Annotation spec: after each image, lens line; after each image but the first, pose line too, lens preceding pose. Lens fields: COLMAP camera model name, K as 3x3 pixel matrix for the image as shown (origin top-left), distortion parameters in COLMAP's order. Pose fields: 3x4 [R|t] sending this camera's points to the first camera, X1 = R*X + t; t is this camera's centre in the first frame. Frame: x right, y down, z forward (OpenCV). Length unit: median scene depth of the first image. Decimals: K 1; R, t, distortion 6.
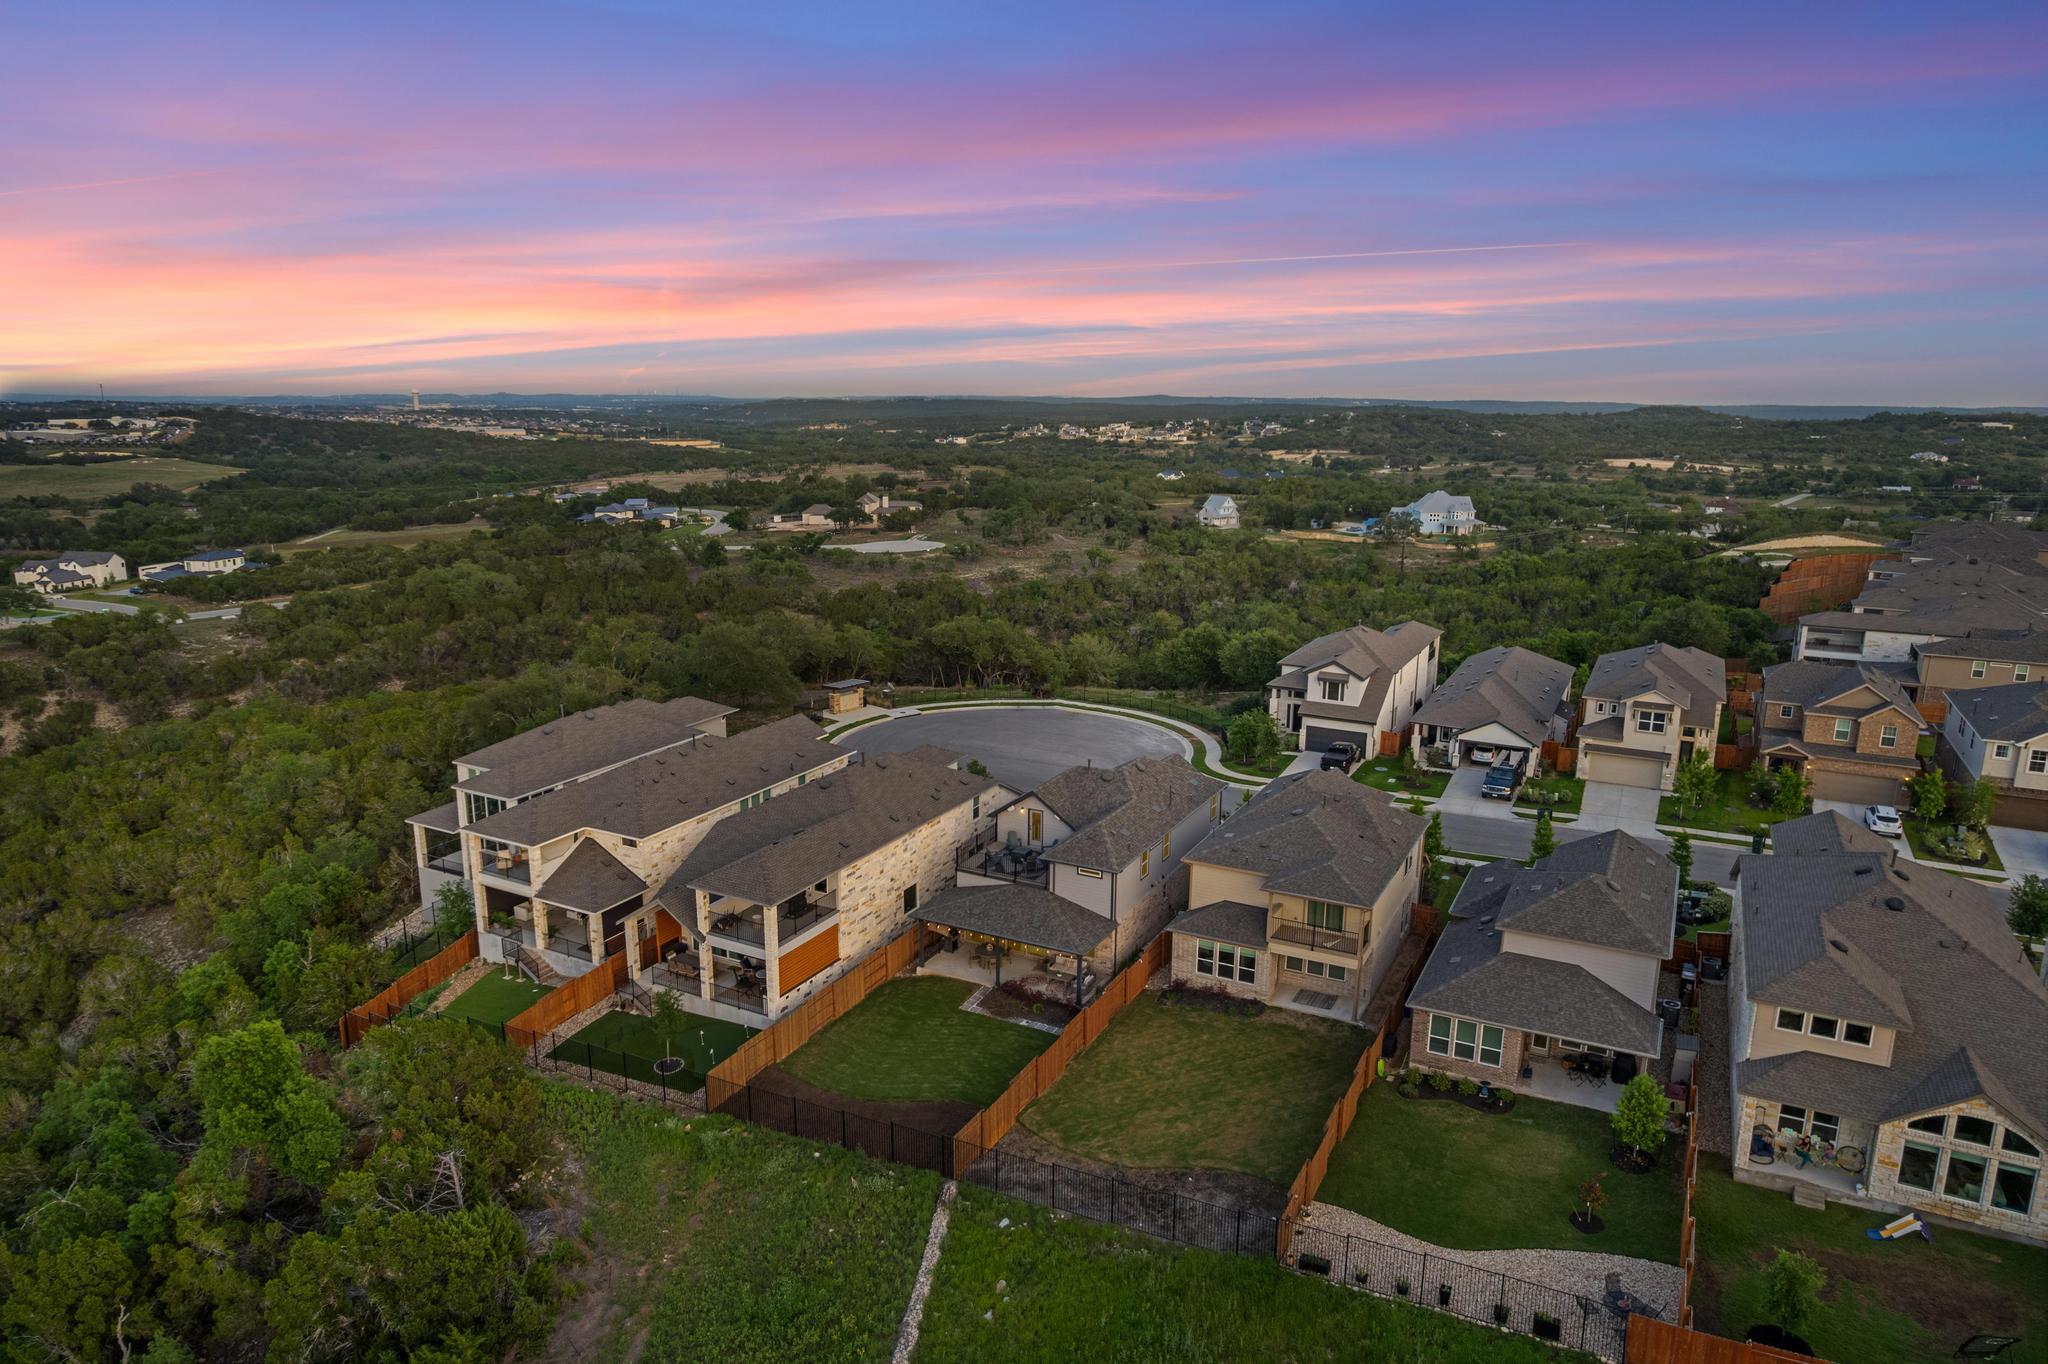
lens RADIAL K [[1297.6, 0, 1024.0], [0, 1297.6, 682.0], [0, 0, 1]] dist [-0.070117, 0.064980]
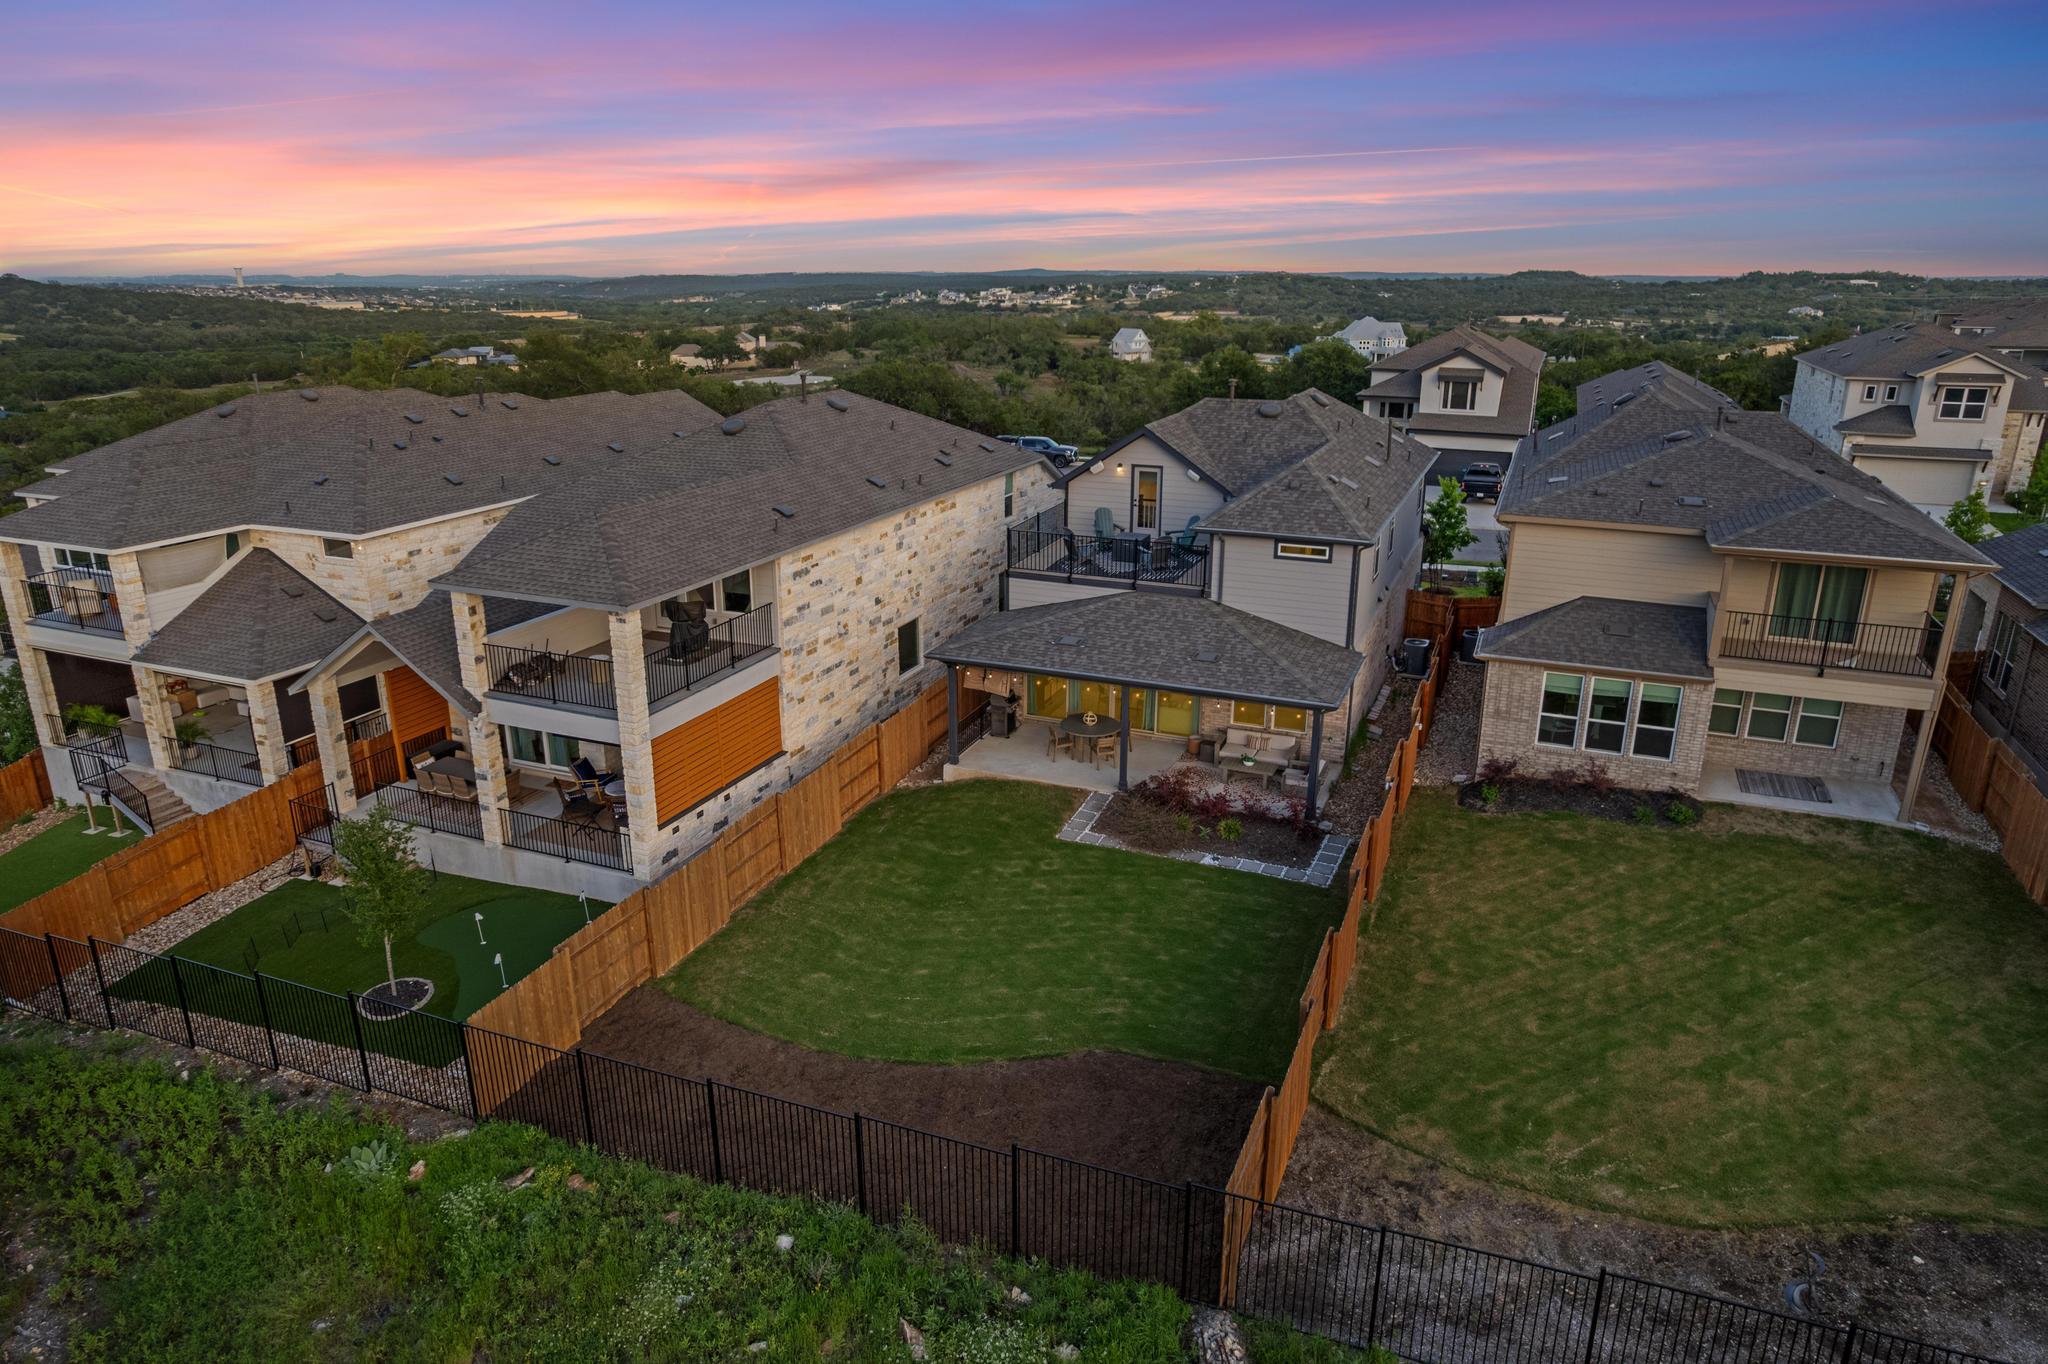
lens RADIAL K [[1297.6, 0, 1024.0], [0, 1297.6, 682.0], [0, 0, 1]] dist [-0.070117, 0.064980]
pose [[0.995517, -0.033306, 0.088522, -0.093530], [0.025237, 0.995552, 0.090766, 0.143790], [-0.091152, -0.088126, 0.991930, 0.507936]]
